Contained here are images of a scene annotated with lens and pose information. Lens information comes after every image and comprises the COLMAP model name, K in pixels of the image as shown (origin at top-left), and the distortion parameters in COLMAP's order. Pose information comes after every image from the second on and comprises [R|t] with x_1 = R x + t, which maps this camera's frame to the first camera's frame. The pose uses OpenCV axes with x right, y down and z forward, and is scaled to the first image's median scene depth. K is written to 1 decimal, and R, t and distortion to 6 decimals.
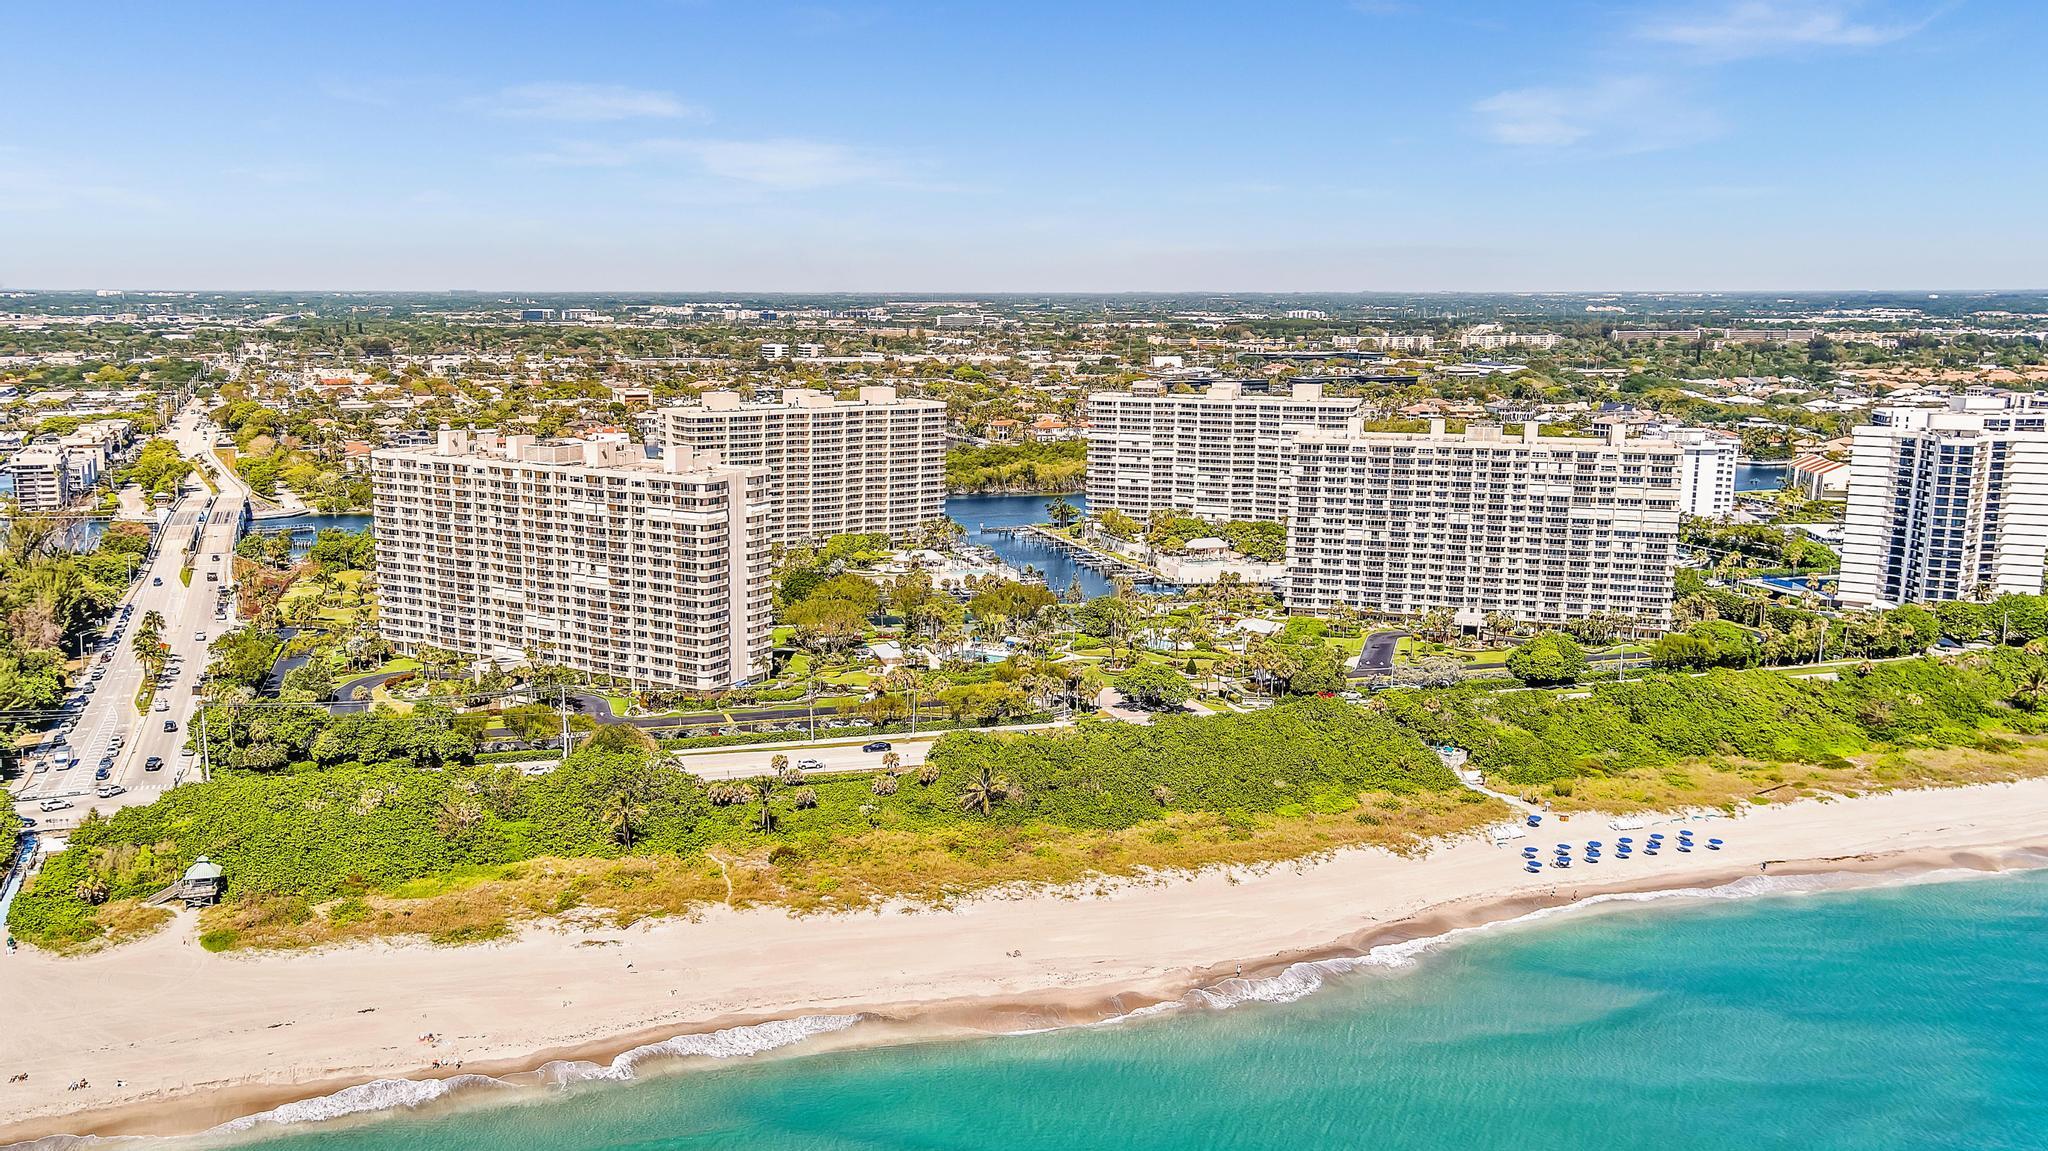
lens RADIAL K [[1816.3, 0, 1024.0], [0, 1816.3, 575.5], [0, 0, 1]] dist [-0.035537, 0.000788]
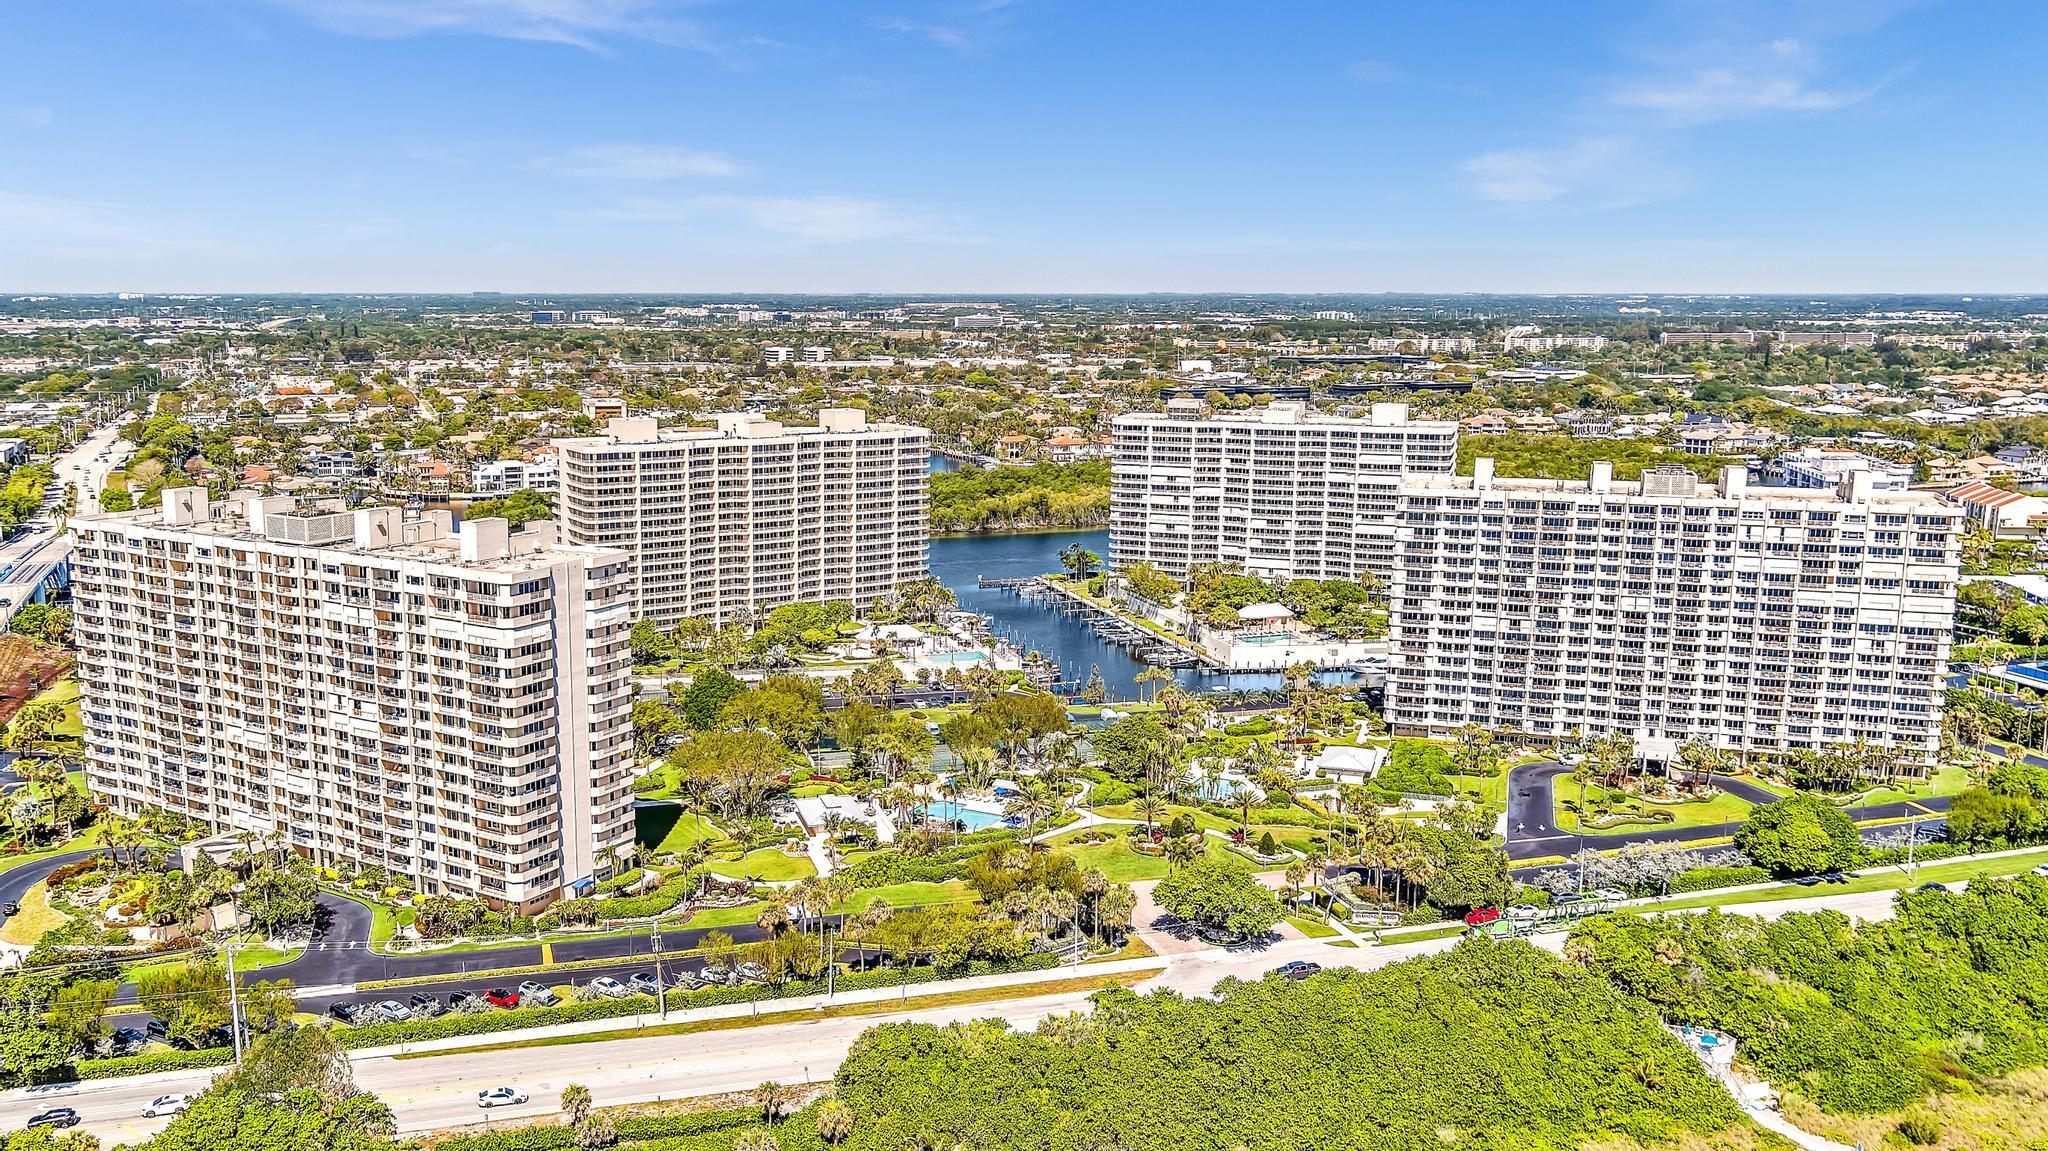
lens RADIAL K [[1823.7, 0, 1014.3], [0, 1823.7, 638.3], [0, 0, 1]] dist [-0.042988, -0.006247]
pose [[0.999853, 0.001716, -0.017062, 0.008908], [-0.001160, 0.999468, 0.032589, -0.040754], [0.017109, -0.032565, 0.999323, 0.285135]]
